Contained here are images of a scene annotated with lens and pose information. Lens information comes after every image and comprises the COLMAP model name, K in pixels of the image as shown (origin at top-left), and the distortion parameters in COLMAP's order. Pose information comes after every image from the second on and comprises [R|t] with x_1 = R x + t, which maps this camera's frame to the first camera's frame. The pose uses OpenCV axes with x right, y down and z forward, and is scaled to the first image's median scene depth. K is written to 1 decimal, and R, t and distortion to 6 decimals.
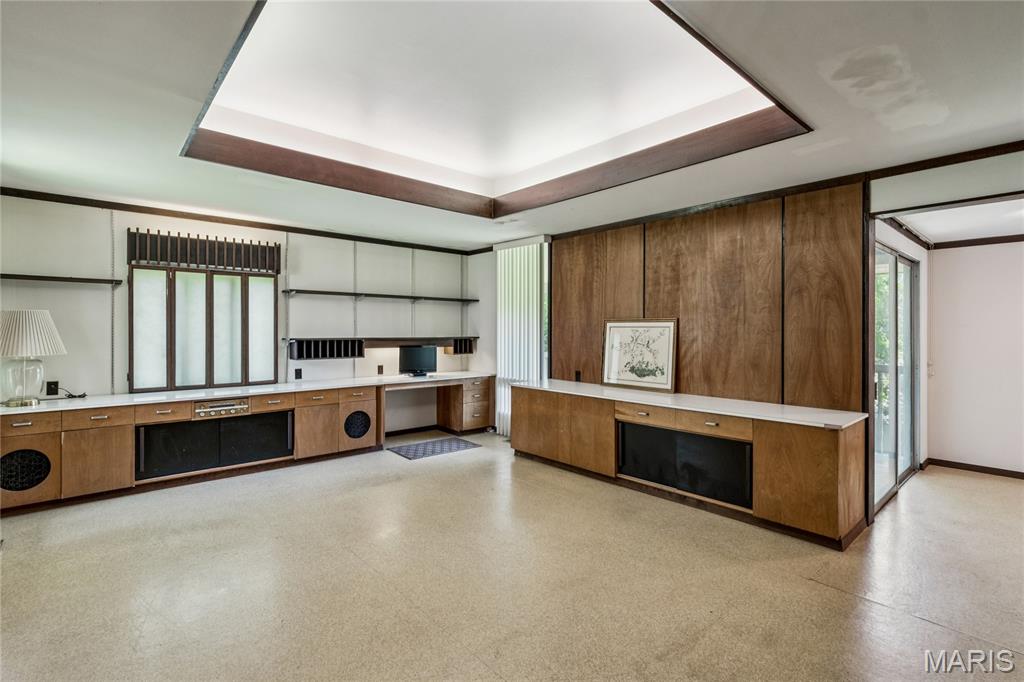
lens RADIAL K [[484.3, 0, 520.4], [0, 484.3, 330.4], [0, 0, 1]] dist [-0.001725, -0.000067]
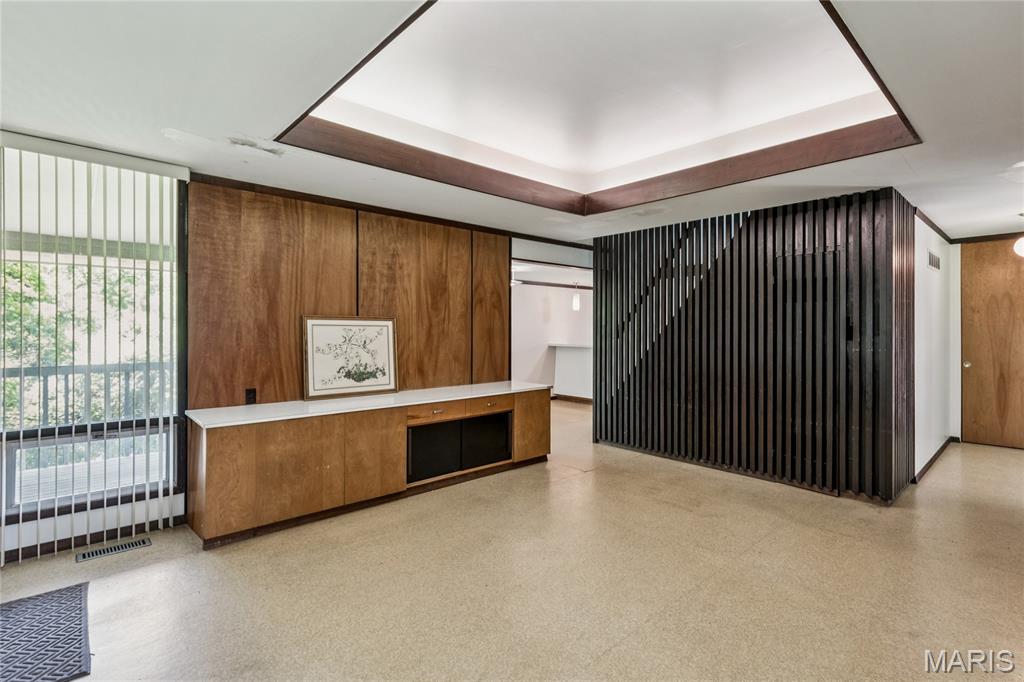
lens RADIAL K [[484.3, 0, 520.4], [0, 484.3, 330.4], [0, 0, 1]] dist [-0.001725, -0.000067]
pose [[-0.012999, -0.002329, 0.999913, -0.679618], [-0.000593, 0.999997, 0.002322, -0.000505], [-0.999915, -0.000563, -0.013001, 0.745176]]
